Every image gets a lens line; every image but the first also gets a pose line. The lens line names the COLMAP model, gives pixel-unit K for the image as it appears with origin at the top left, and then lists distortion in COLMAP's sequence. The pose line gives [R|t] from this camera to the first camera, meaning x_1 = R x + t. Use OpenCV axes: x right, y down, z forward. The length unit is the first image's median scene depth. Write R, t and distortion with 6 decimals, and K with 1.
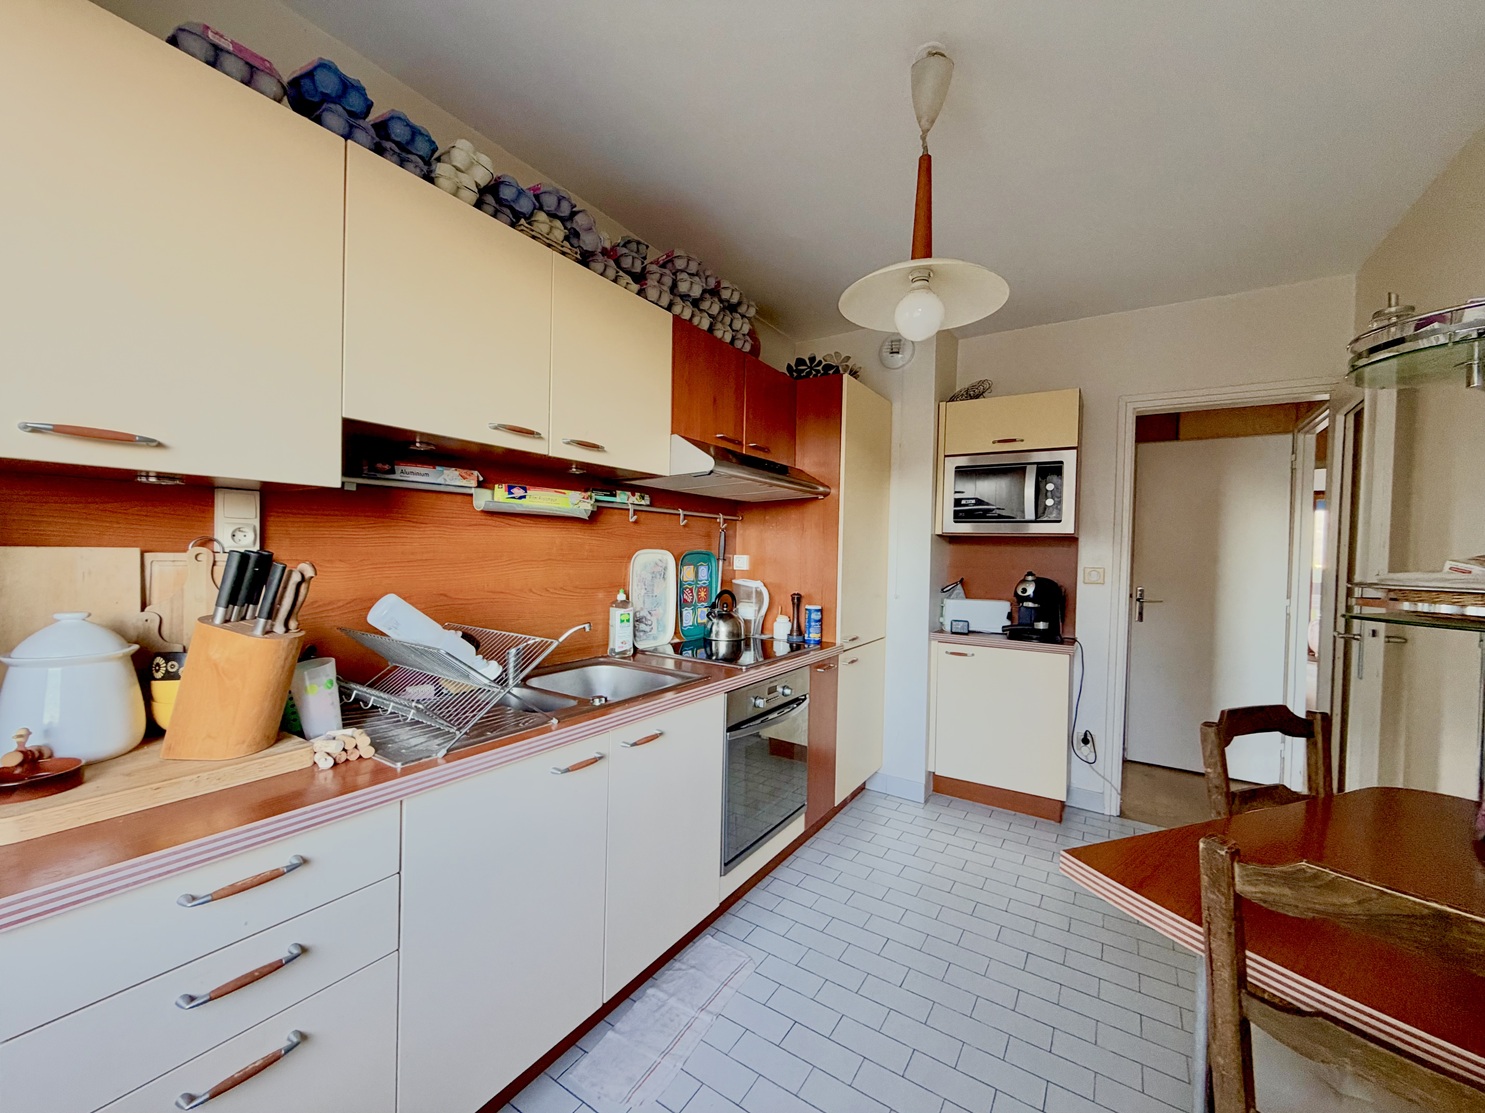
lens RADIAL K [[595.5, 0, 742.5], [0, 595.5, 556.5], [0, 0, 1]] dist [0.001058, 0.000126]
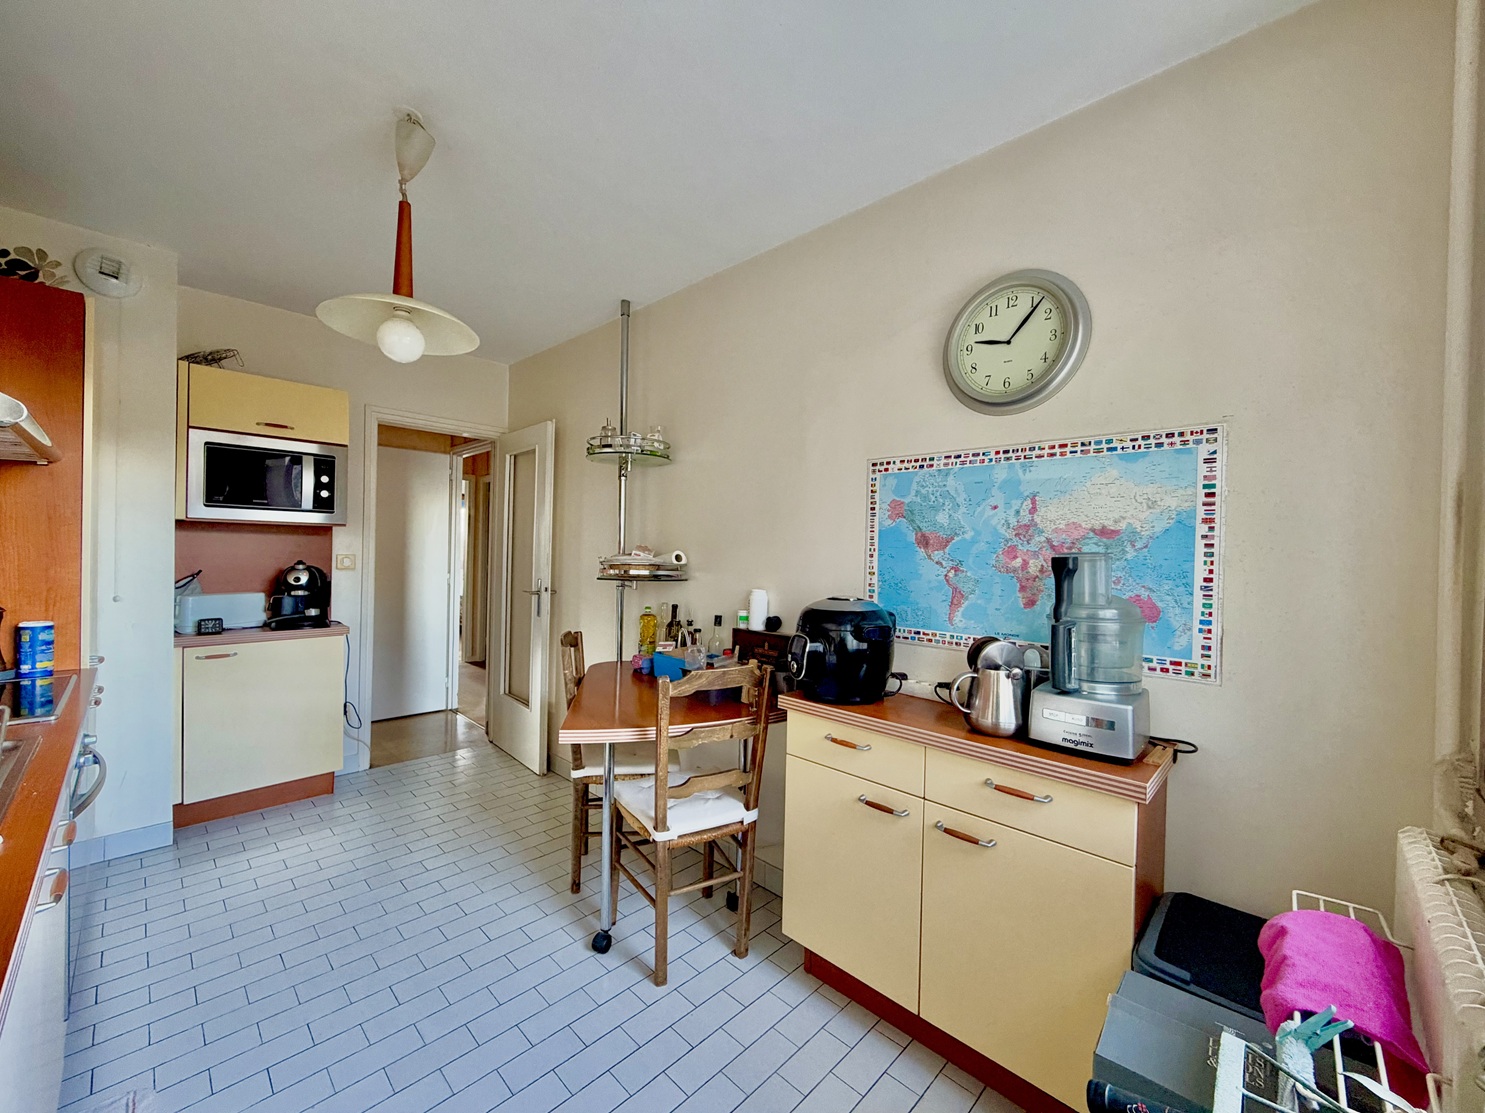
lens RADIAL K [[595.5, 0, 742.5], [0, 595.5, 556.5], [0, 0, 1]] dist [0.001058, 0.000126]
pose [[0.197504, -0.028501, 0.979888, -0.360678], [-0.004764, 0.999538, 0.030033, -0.015190], [-0.980291, -0.010599, 0.197277, 0.067526]]
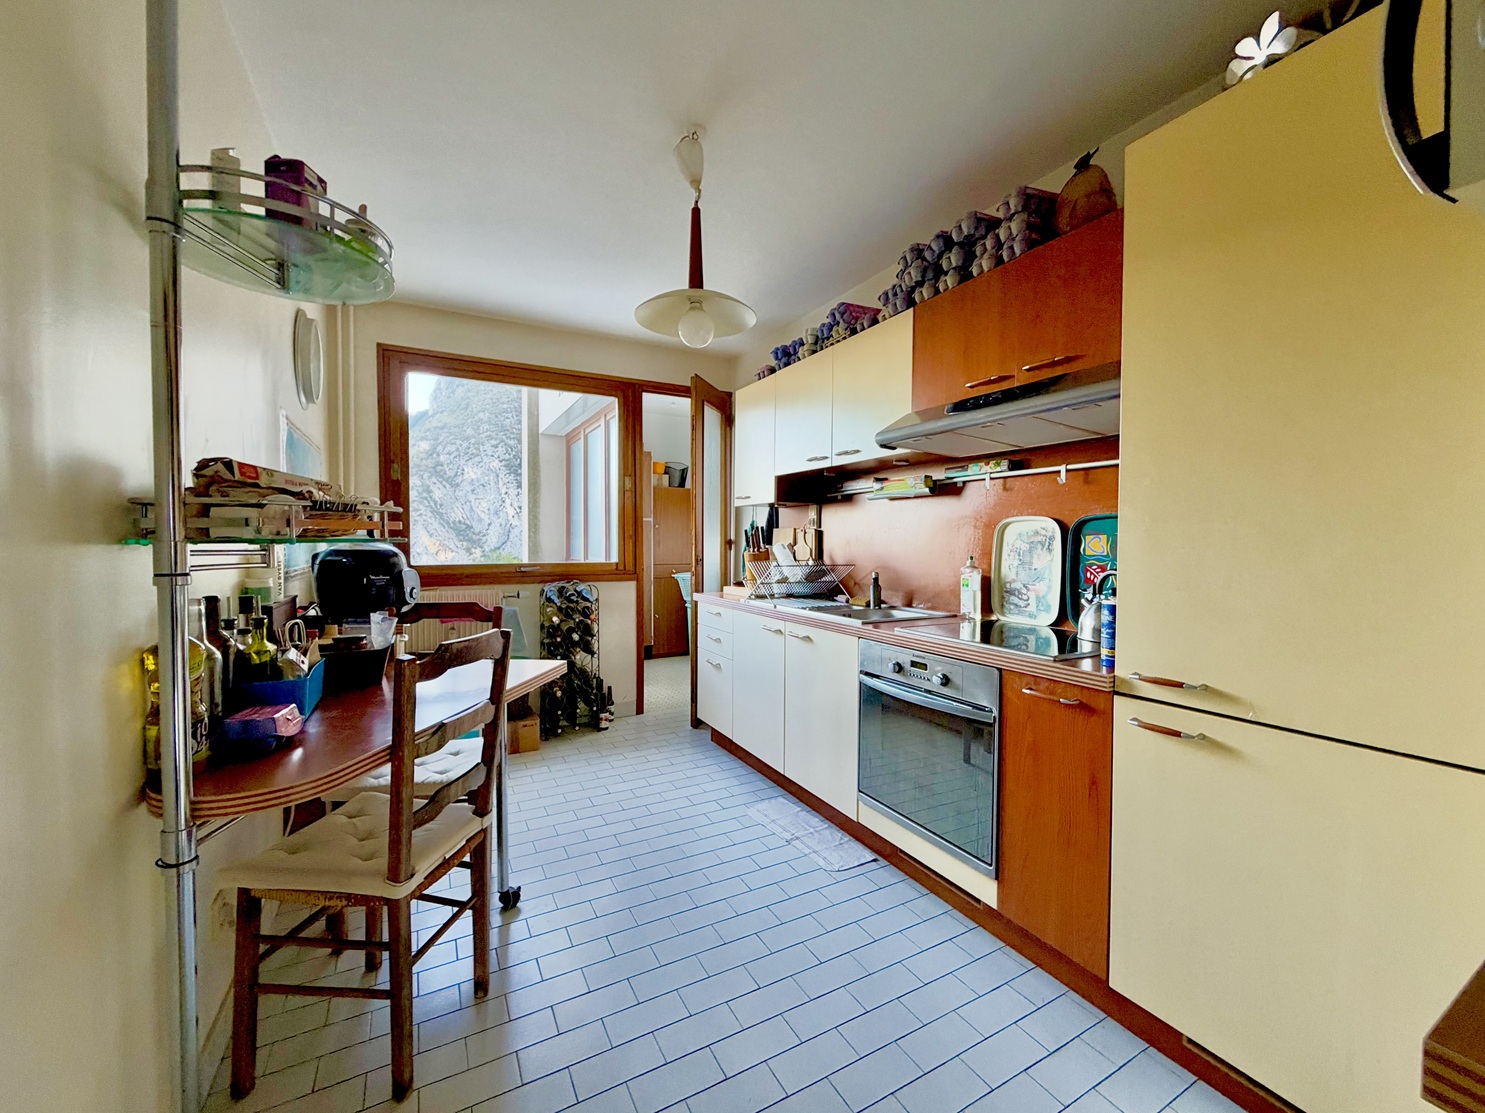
lens RADIAL K [[595.5, 0, 742.5], [0, 595.5, 556.5], [0, 0, 1]] dist [0.001058, 0.000126]
pose [[-0.487959, -0.005301, -0.872850, 0.720458], [-0.029958, 0.999494, 0.010678, 0.044077], [0.872352, 0.031359, -0.487871, 0.901860]]
